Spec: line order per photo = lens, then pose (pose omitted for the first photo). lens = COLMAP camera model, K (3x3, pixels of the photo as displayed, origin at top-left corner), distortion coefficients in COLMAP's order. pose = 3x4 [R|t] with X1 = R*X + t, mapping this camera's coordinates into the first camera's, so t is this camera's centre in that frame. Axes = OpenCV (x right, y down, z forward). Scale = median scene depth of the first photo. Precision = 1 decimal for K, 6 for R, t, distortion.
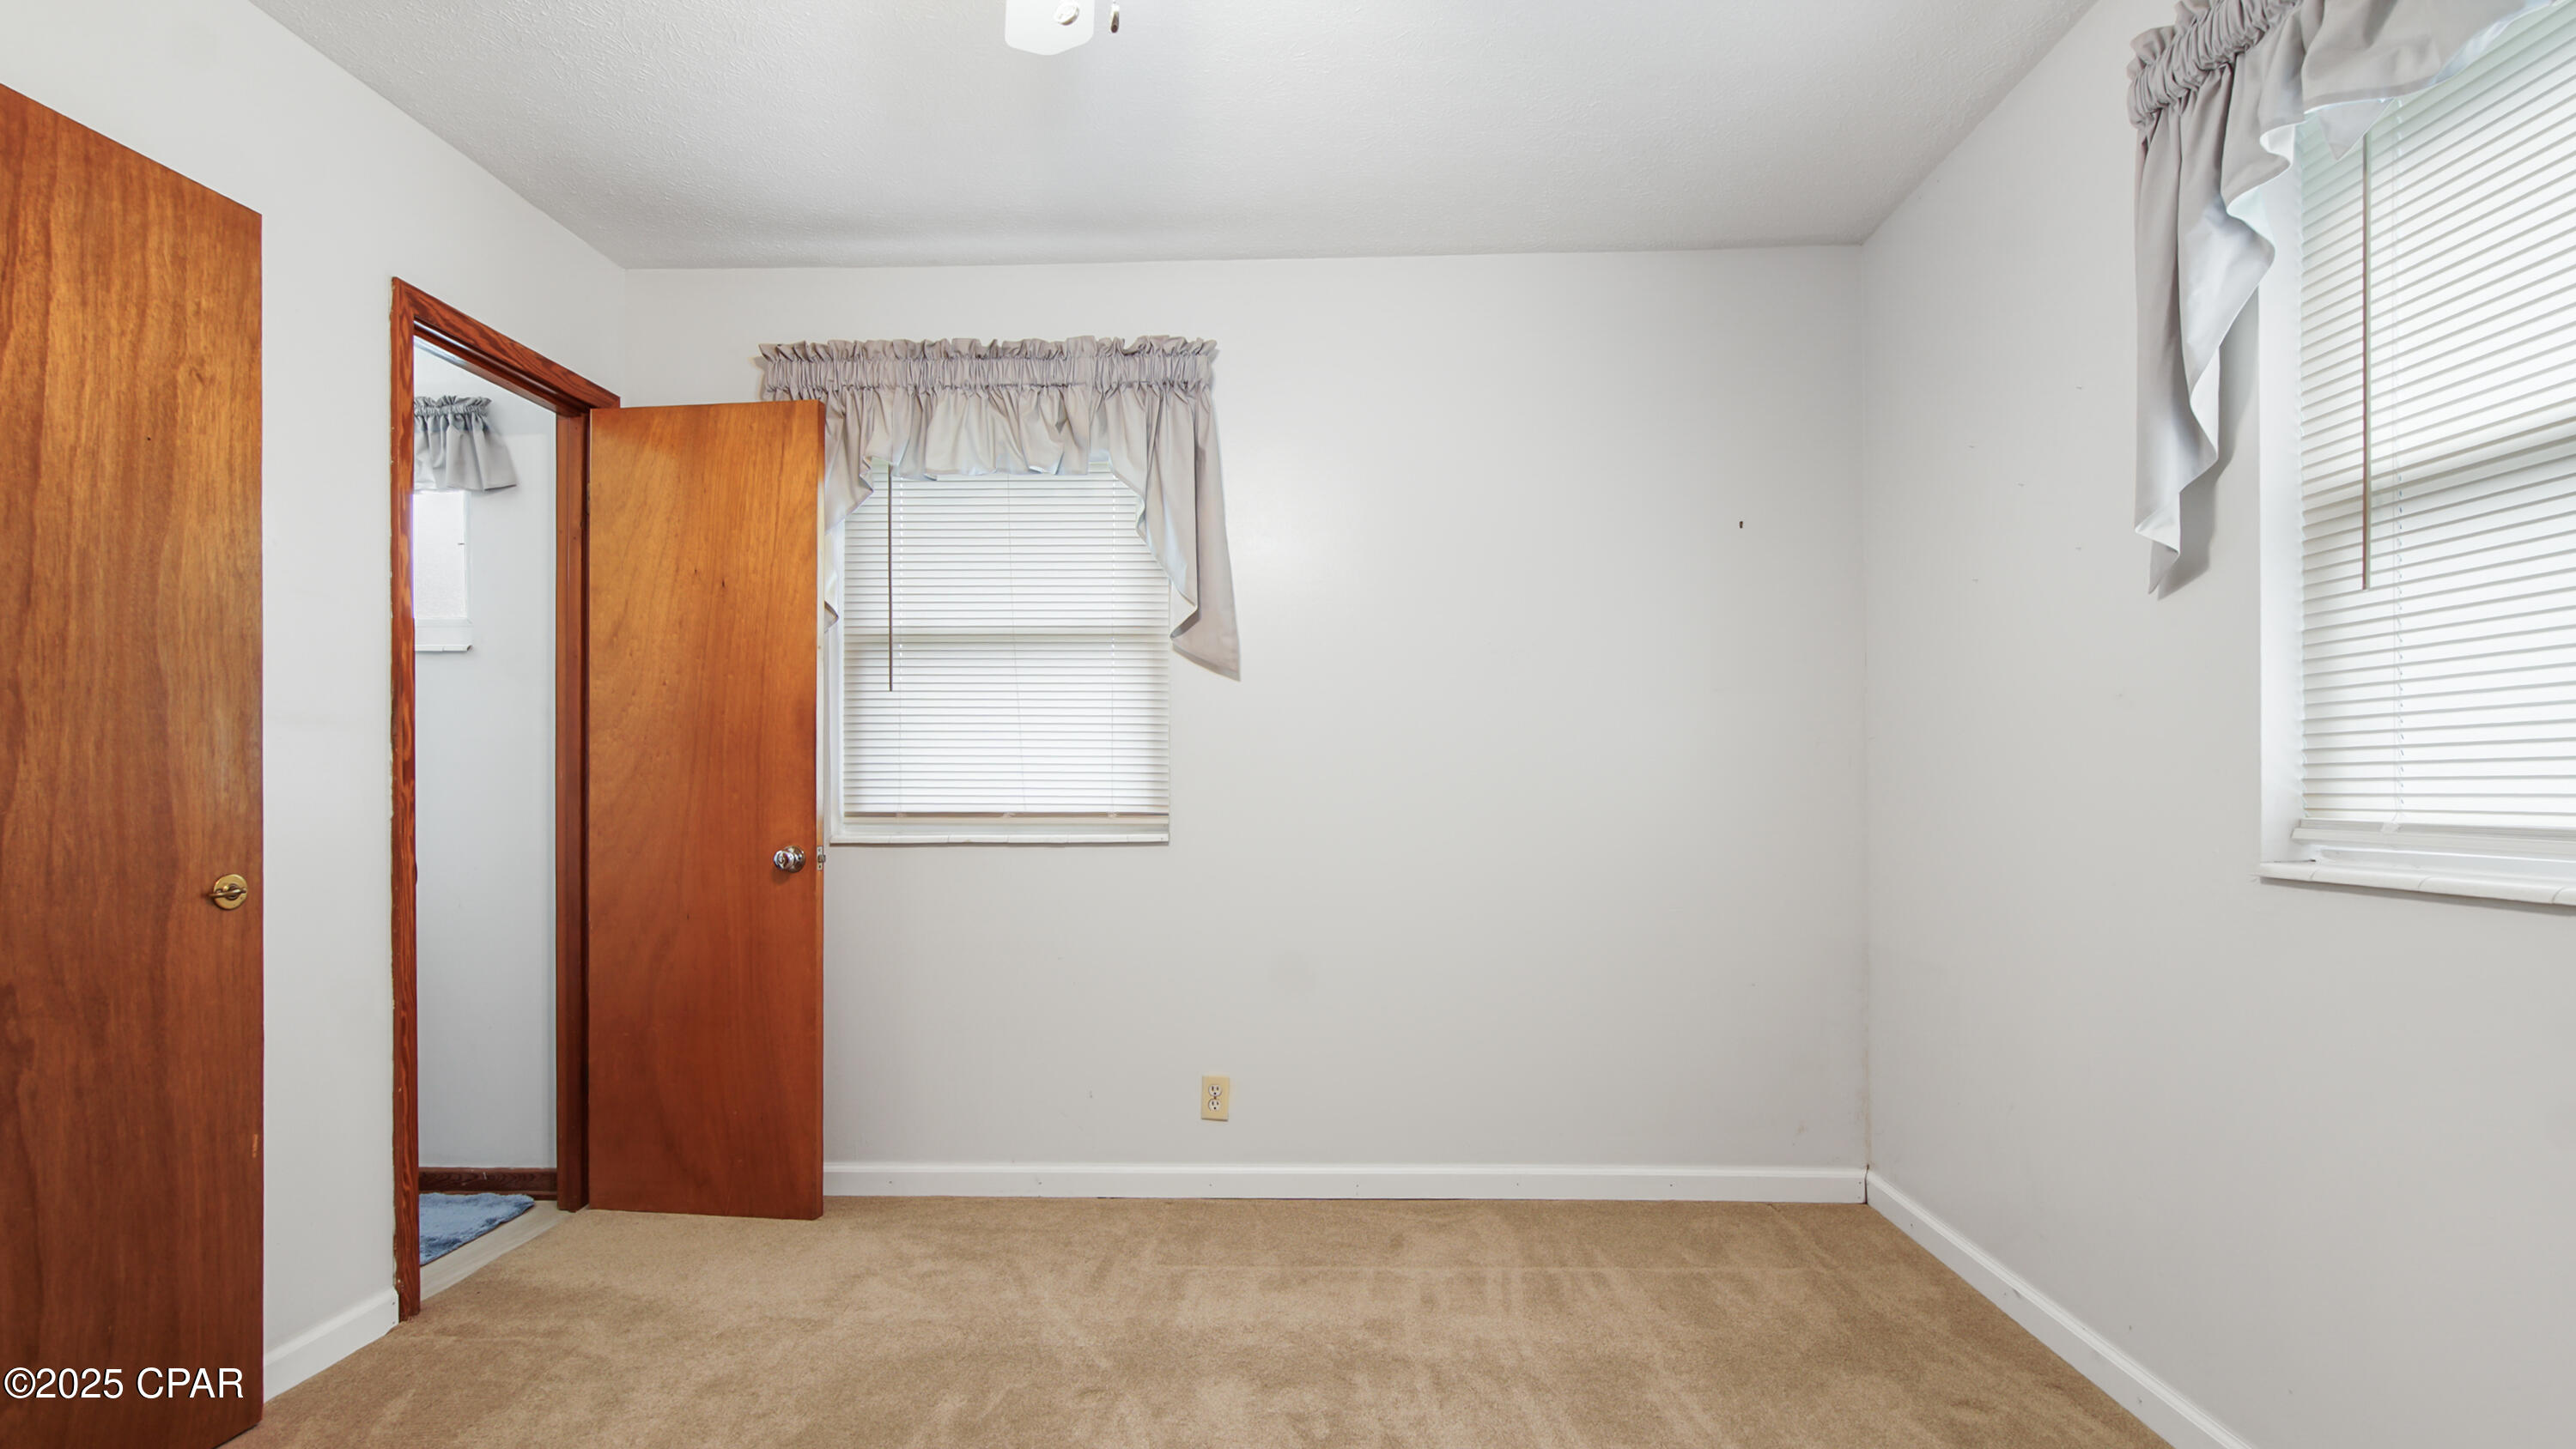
lens RADIAL K [[1212.2, 0, 1286.5], [0, 1212.2, 810.1], [0, 0, 1]] dist [0.002954, 0.001299]
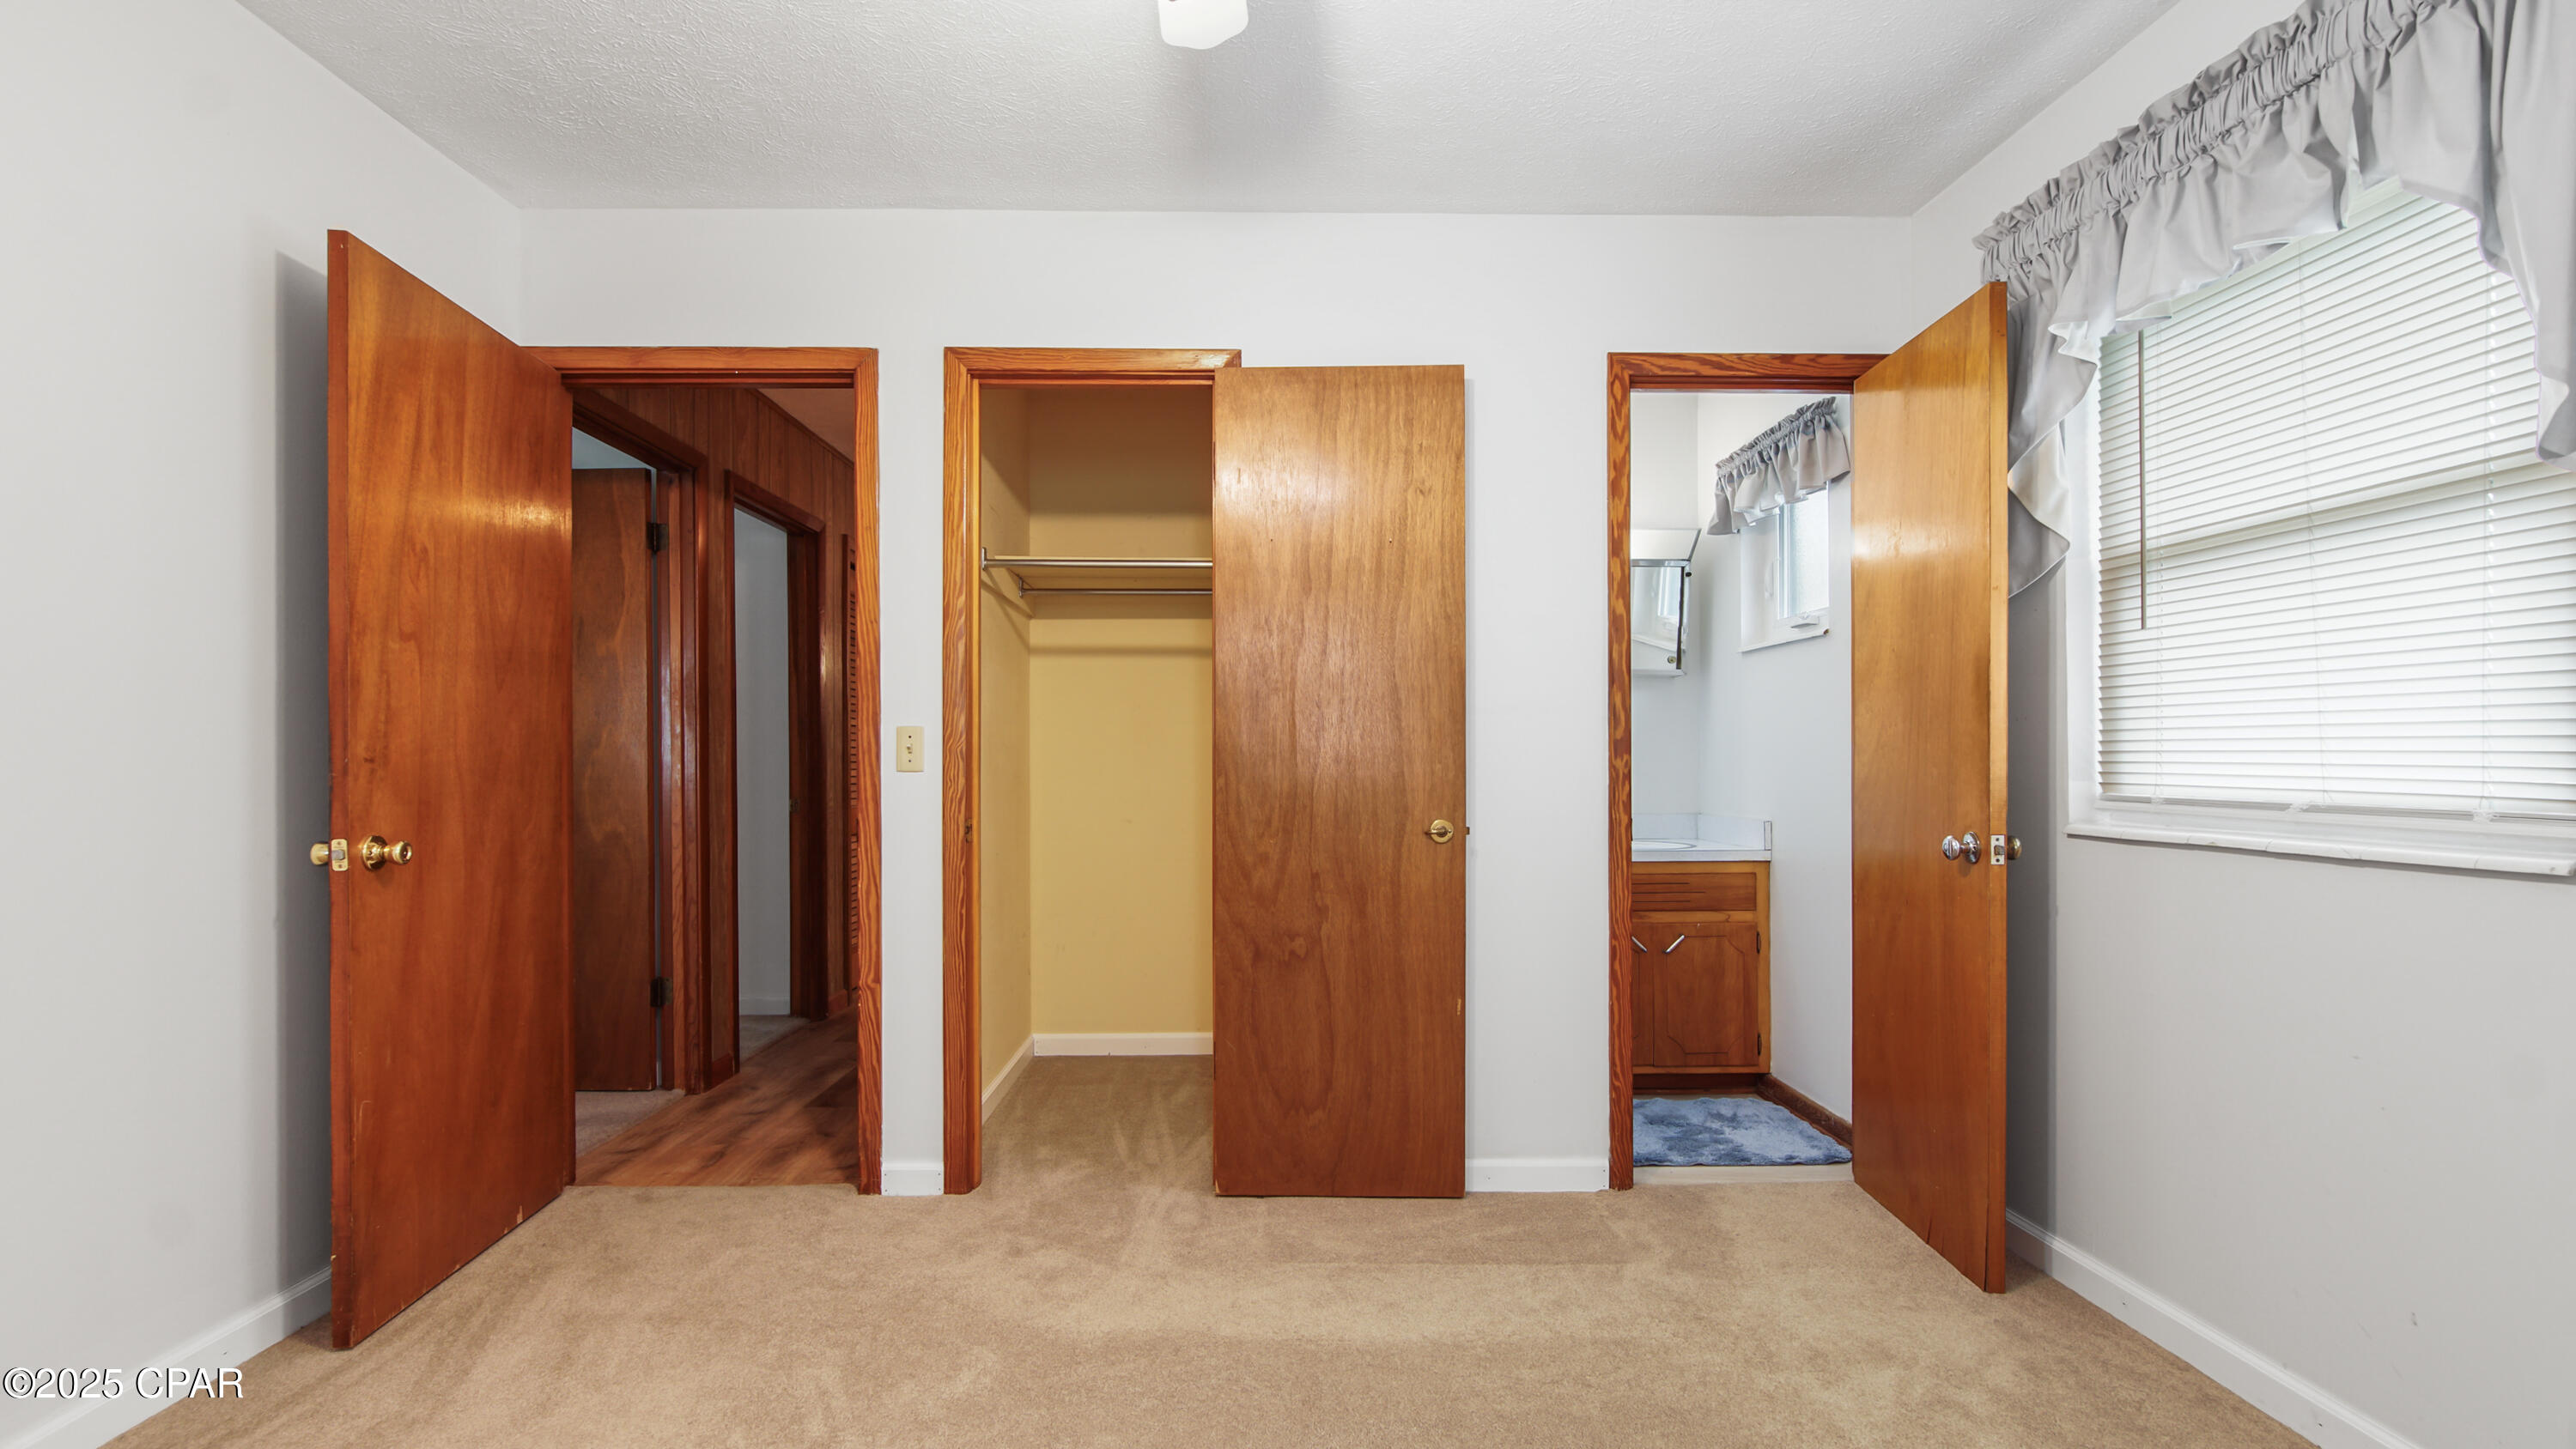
lens RADIAL K [[1159.6, 0, 1273.1], [0, 1159.6, 780.0], [0, 0, 1]] dist [-0.000116, 0.000325]
pose [[0.052820, 0.021632, -0.998370, 0.546506], [-0.017840, 0.999626, 0.020715, -0.021856], [0.998445, 0.016716, 0.053186, 0.731280]]
